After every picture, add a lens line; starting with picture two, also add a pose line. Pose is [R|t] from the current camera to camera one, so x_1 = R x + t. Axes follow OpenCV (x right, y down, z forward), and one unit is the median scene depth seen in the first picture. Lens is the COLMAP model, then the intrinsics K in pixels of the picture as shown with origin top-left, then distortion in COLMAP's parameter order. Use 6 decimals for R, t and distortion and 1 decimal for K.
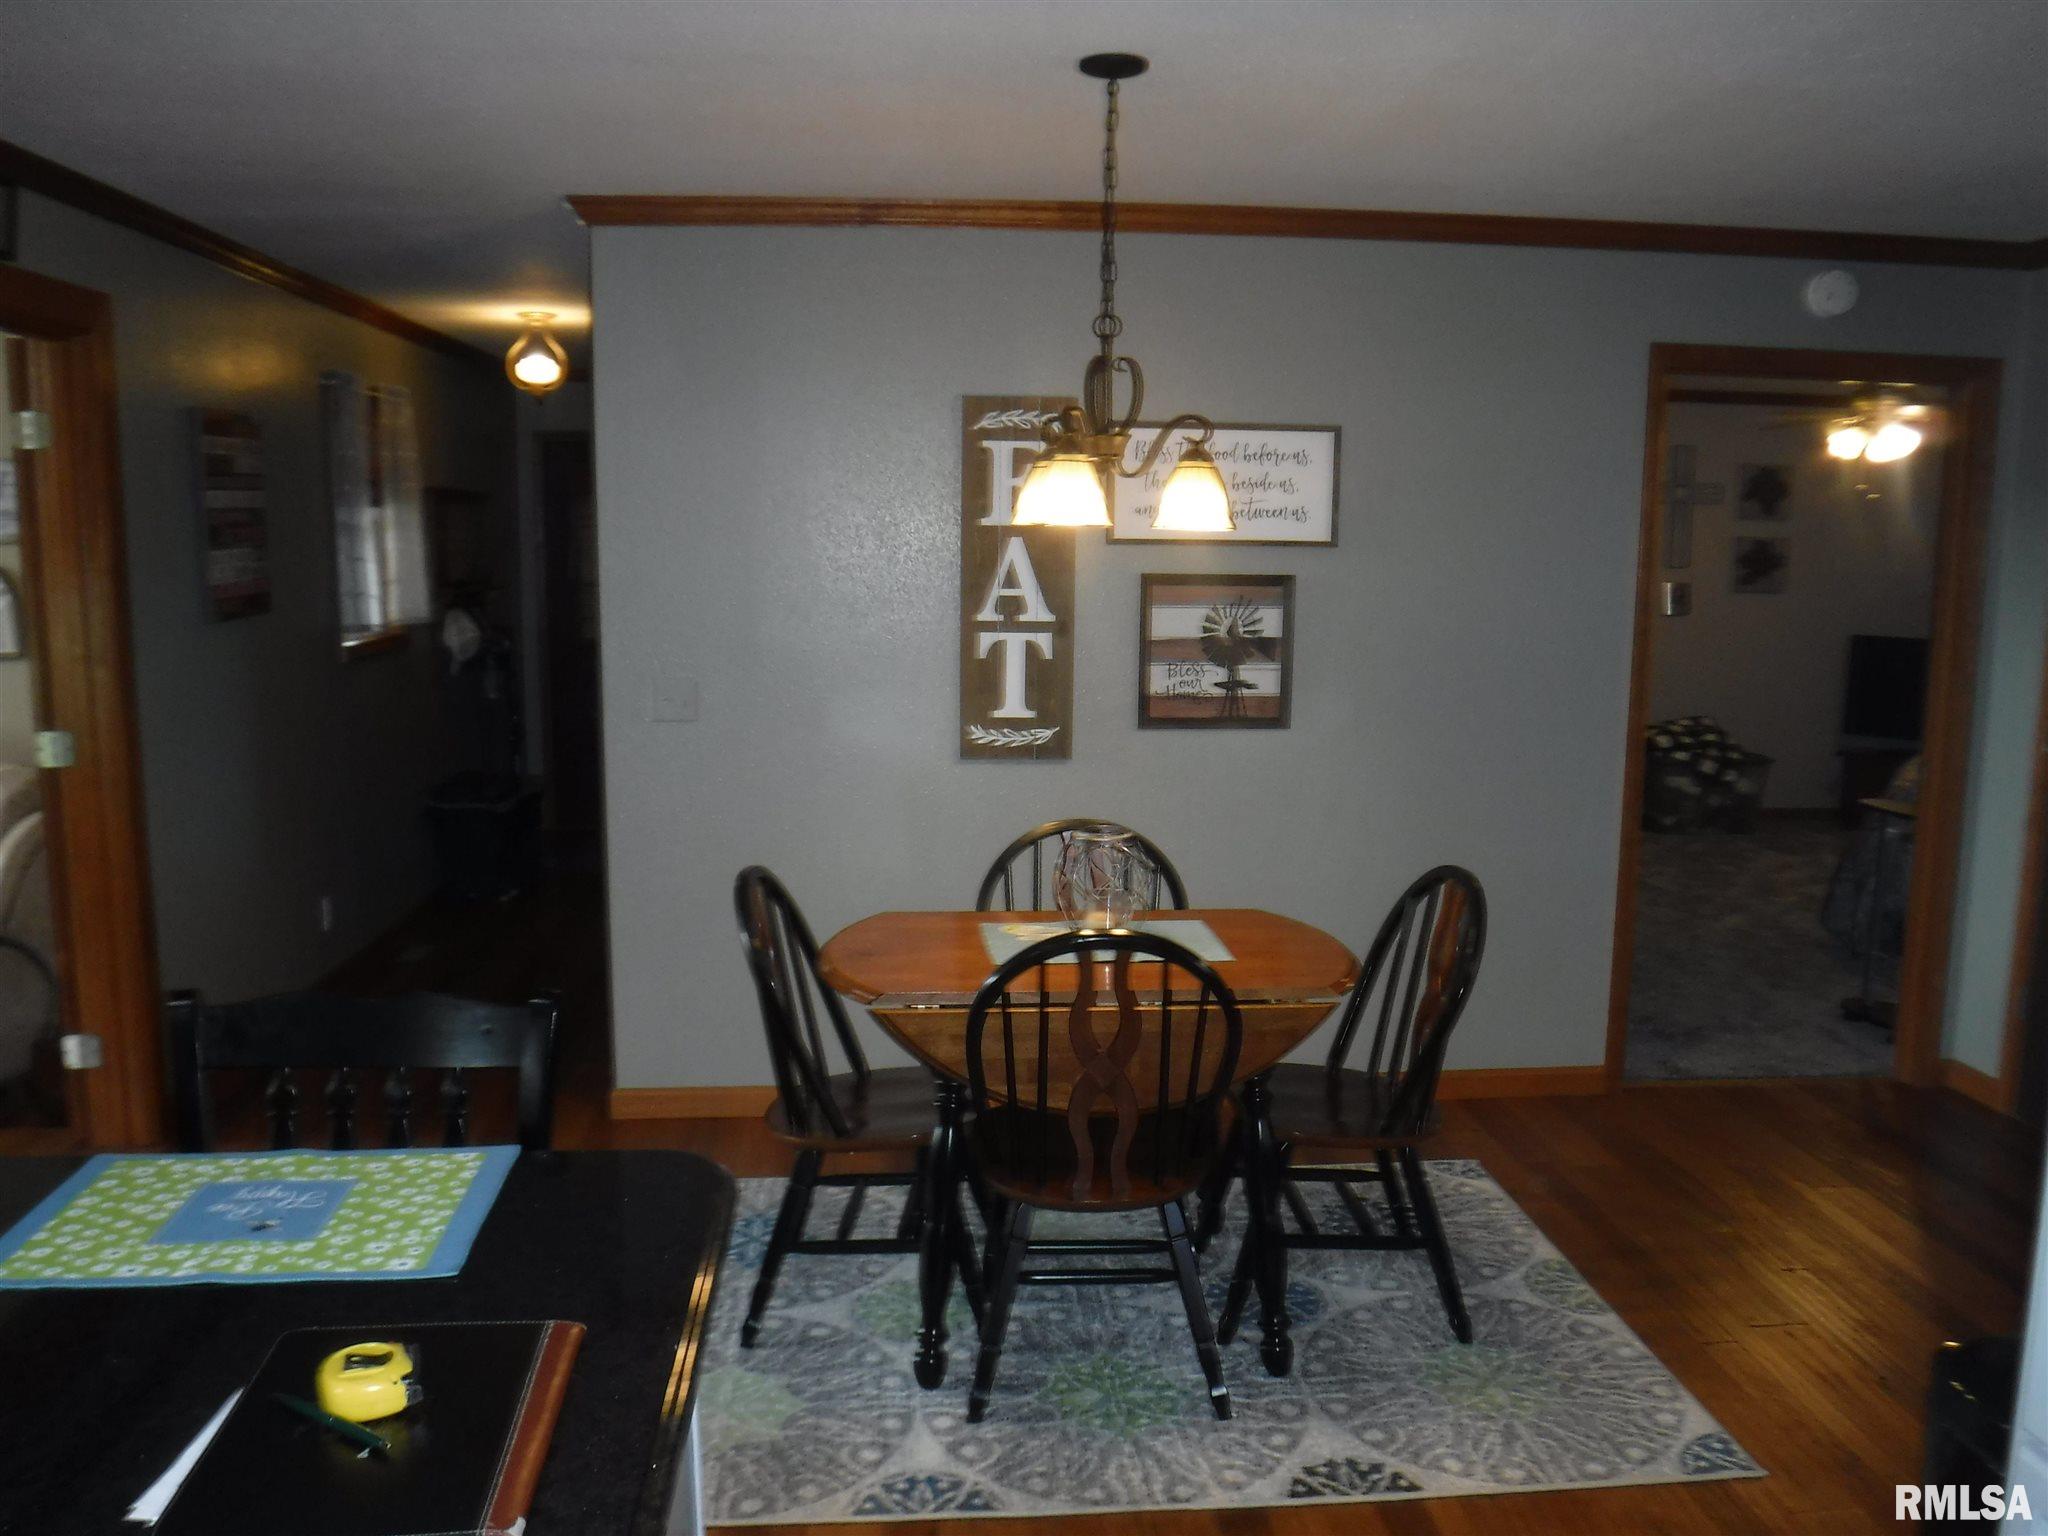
lens RADIAL K [[1671.8, 0, 1028.9], [0, 1671.8, 778.3], [0, 0, 1]] dist [-0.062166, -0.001174]
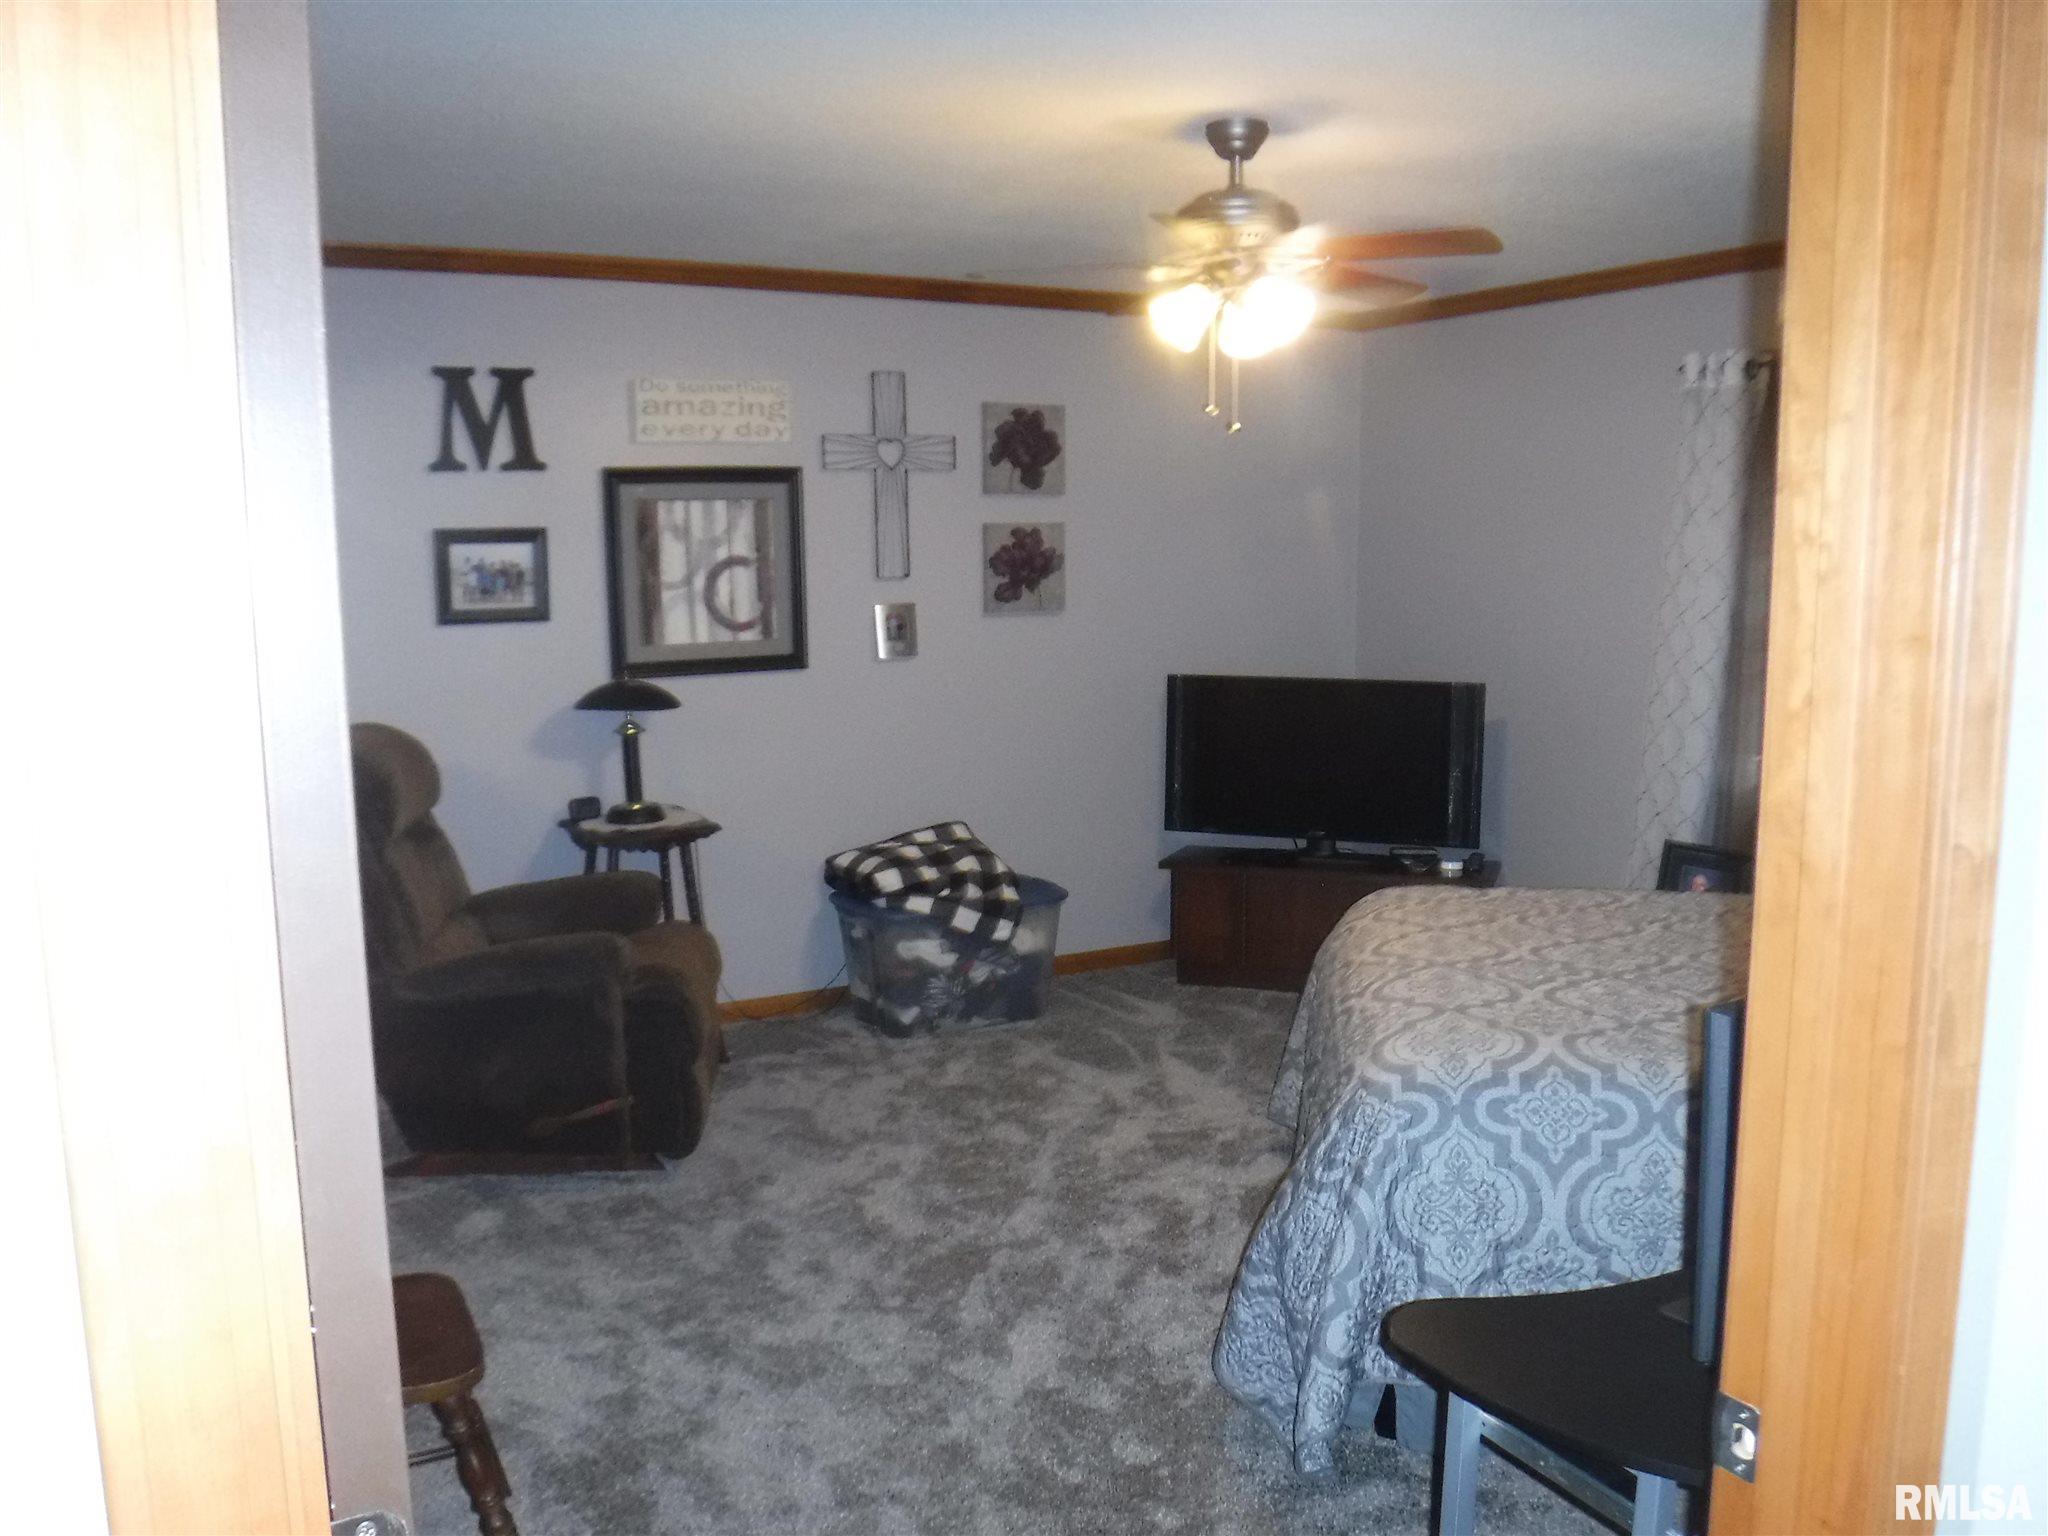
lens RADIAL K [[1671.8, 0, 1024.9], [0, 1671.8, 767.6], [0, 0, 1]] dist [-0.062166, -0.001174]
pose [[0.912566, -0.071887, 0.402562, 0.194268], [0.075385, 0.997129, 0.007172, -0.061971], [-0.401921, 0.023802, 0.915365, 0.446625]]
